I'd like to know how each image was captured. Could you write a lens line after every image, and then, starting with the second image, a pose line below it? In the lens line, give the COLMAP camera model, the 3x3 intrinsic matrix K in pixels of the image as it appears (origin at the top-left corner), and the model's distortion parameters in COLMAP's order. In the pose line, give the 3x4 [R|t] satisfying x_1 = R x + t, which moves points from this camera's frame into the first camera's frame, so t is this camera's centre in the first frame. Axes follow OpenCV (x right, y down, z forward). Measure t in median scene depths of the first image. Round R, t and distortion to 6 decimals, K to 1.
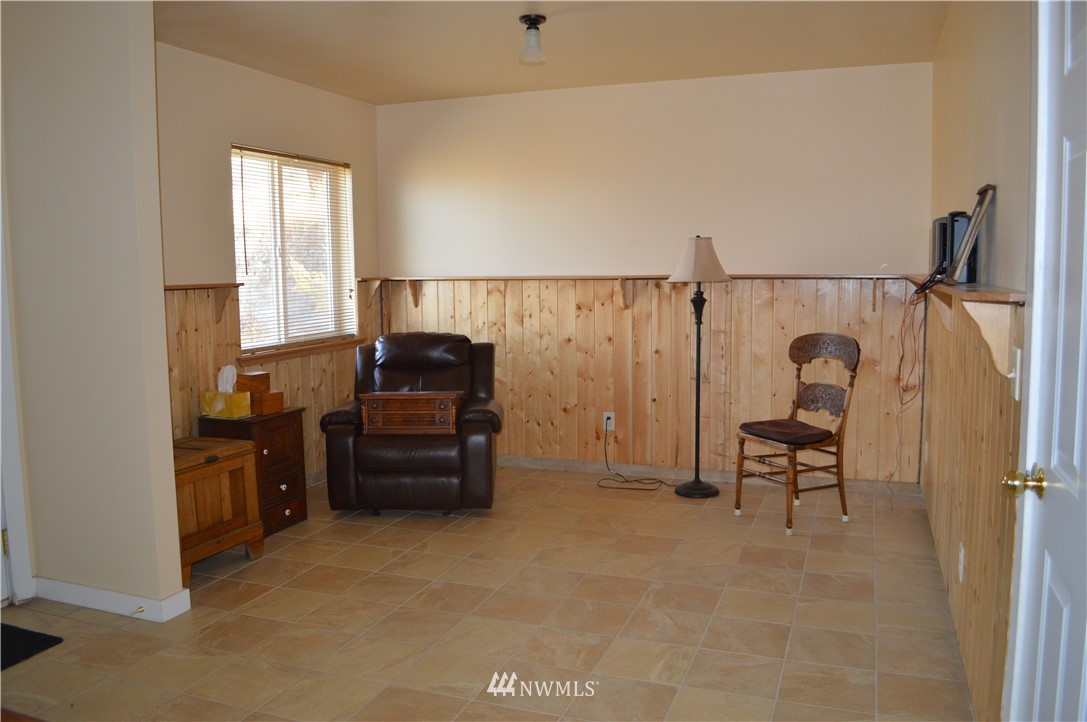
lens RADIAL K [[866.7, 0, 545.3], [0, 866.7, 350.4], [0, 0, 1]] dist [-0.081017, 0.008603]
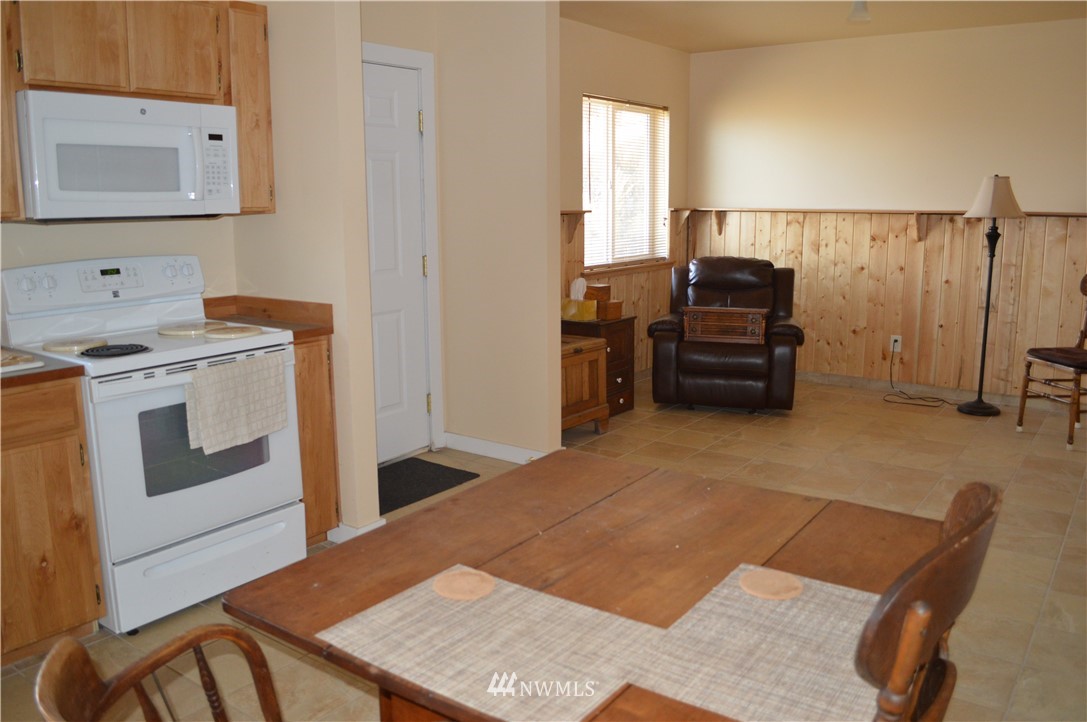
lens RADIAL K [[866.7, 0, 545.3], [0, 866.7, 350.4], [0, 0, 1]] dist [-0.081017, 0.008603]
pose [[0.962321, 0.054464, -0.266407, -0.072305], [-0.033627, 0.996051, 0.082164, 0.017974], [0.269830, -0.070110, 0.960352, -0.181058]]
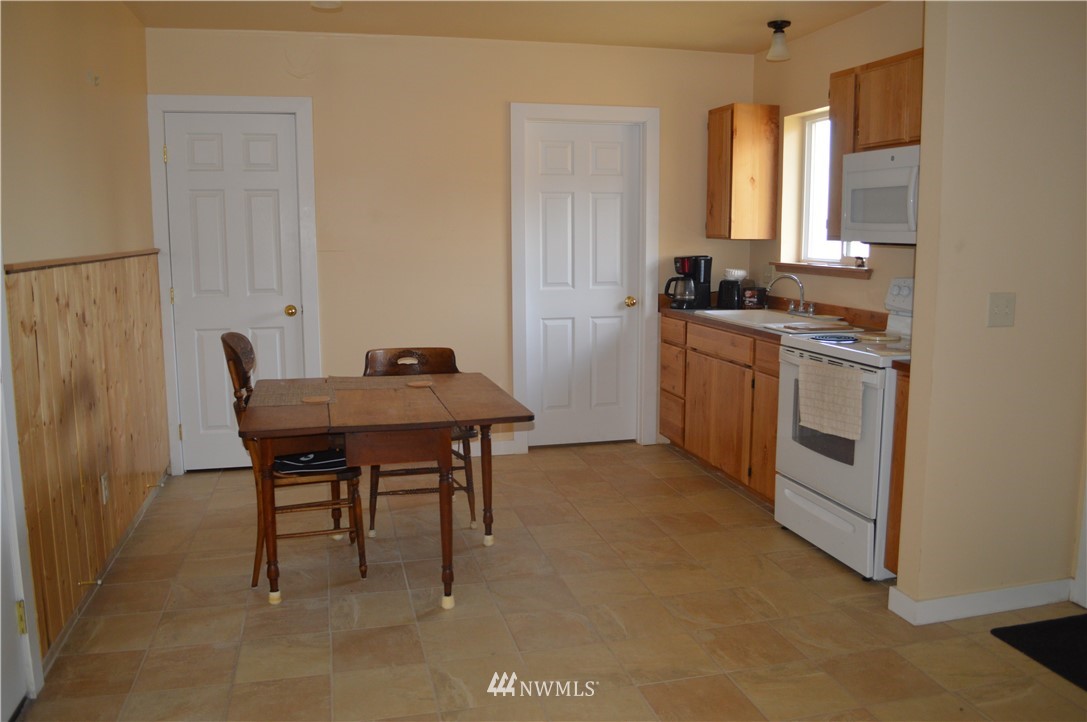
lens RADIAL K [[866.7, 0, 545.3], [0, 866.7, 350.4], [0, 0, 1]] dist [-0.081017, 0.008603]
pose [[-0.821238, 0.091038, -0.563277, 0.154388], [-0.046548, 0.973210, 0.225157, -0.076644], [0.568684, 0.211126, -0.794999, 0.731442]]
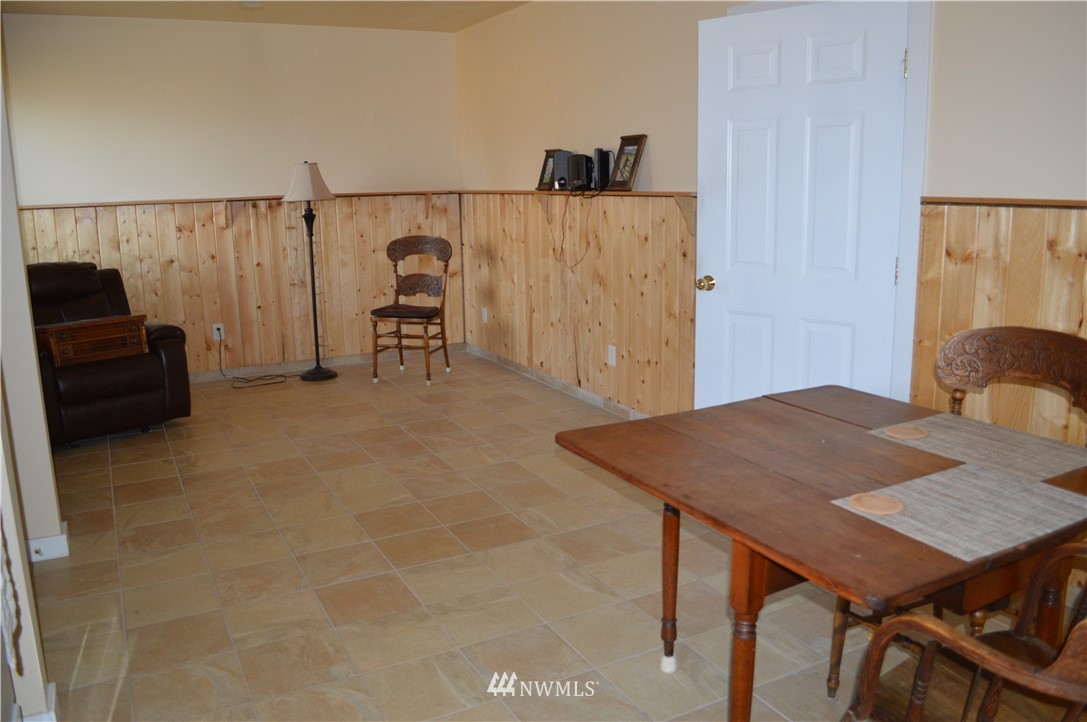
lens RADIAL K [[866.7, 0, 545.3], [0, 866.7, 350.4], [0, 0, 1]] dist [-0.081017, 0.008603]
pose [[0.666364, -0.146502, 0.731093, -0.499969], [0.084828, 0.989037, 0.120874, 0.009679], [-0.740786, -0.018529, 0.671485, -0.042305]]
